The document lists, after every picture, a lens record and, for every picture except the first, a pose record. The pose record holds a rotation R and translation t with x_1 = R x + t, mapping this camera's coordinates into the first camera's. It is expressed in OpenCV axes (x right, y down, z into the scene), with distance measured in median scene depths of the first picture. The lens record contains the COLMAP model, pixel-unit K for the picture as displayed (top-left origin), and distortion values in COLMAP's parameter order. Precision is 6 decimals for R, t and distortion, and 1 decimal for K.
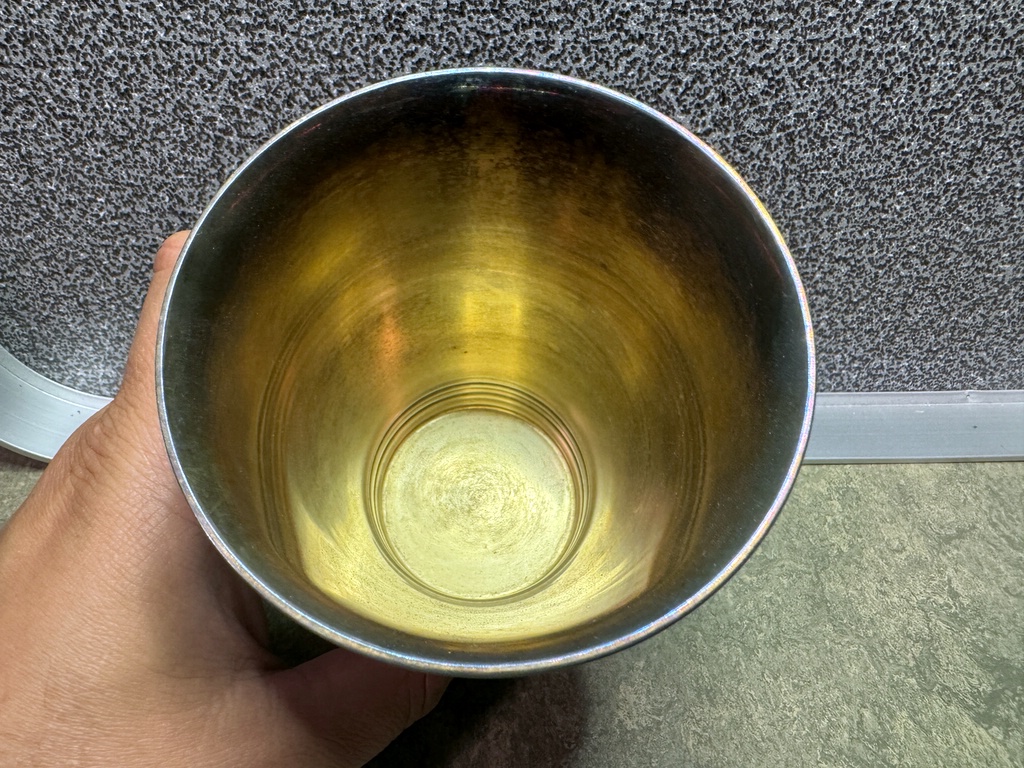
lens RADIAL K [[746.1, 0, 448.3], [0, 746.1, 390.5], [0, 0, 1]] dist [-0.004812, 0.001862]
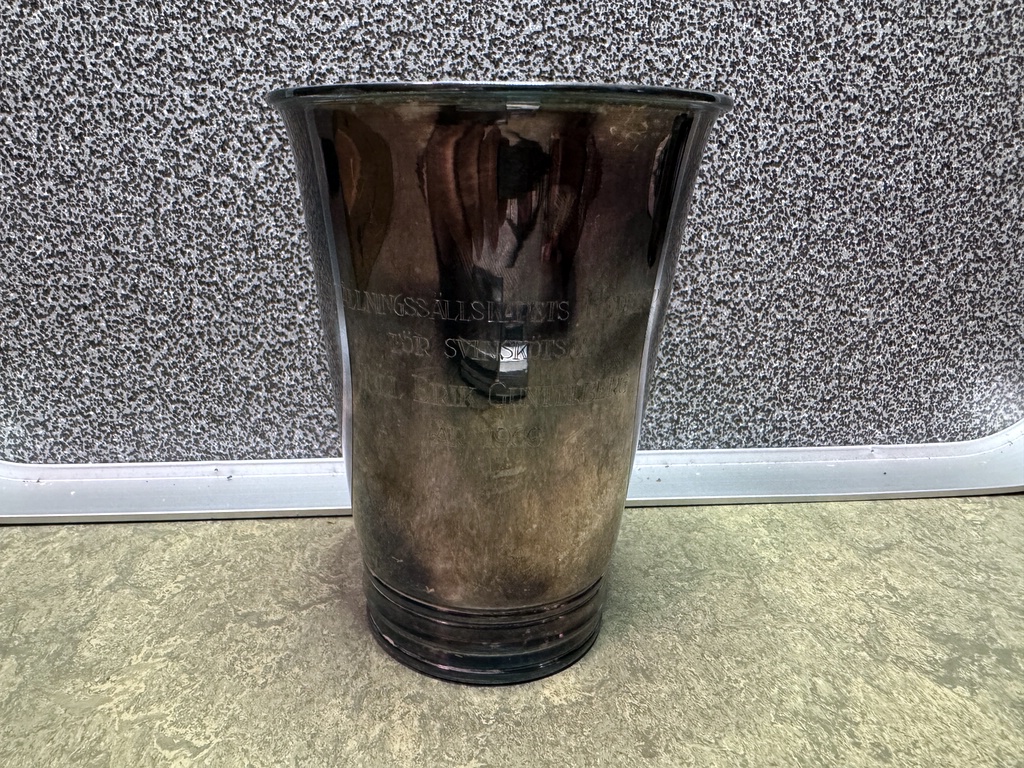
lens RADIAL K [[746.1, 0, 449.1], [0, 746.1, 364.3], [0, 0, 1]] dist [-0.004812, 0.001862]
pose [[0.997665, -0.005630, 0.068072, 0.052795], [0.032207, 0.917630, -0.396129, 0.375156], [-0.060234, 0.397396, 0.915668, 0.050616]]
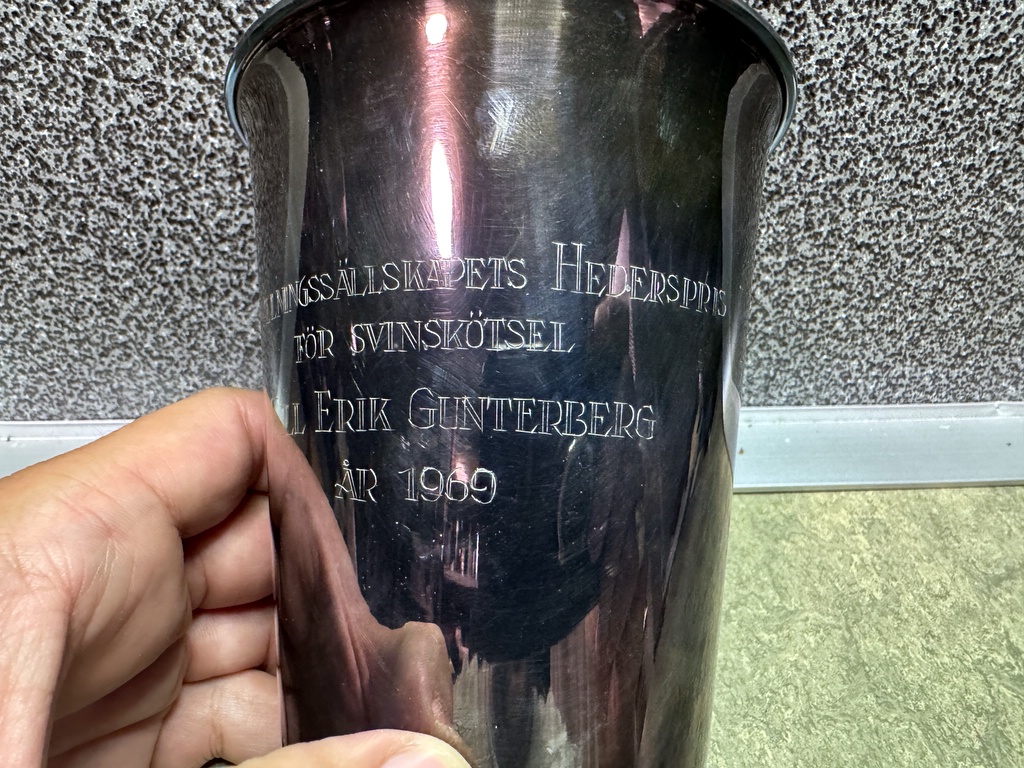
lens RADIAL K [[746.1, 0, 450.8], [0, 746.1, 383.9], [0, 0, 1]] dist [-0.004812, 0.001862]
pose [[0.998565, -0.006808, 0.053126, 0.021905], [0.008631, 0.999379, -0.034160, 0.004008], [-0.052861, 0.034570, 0.998003, 0.219238]]
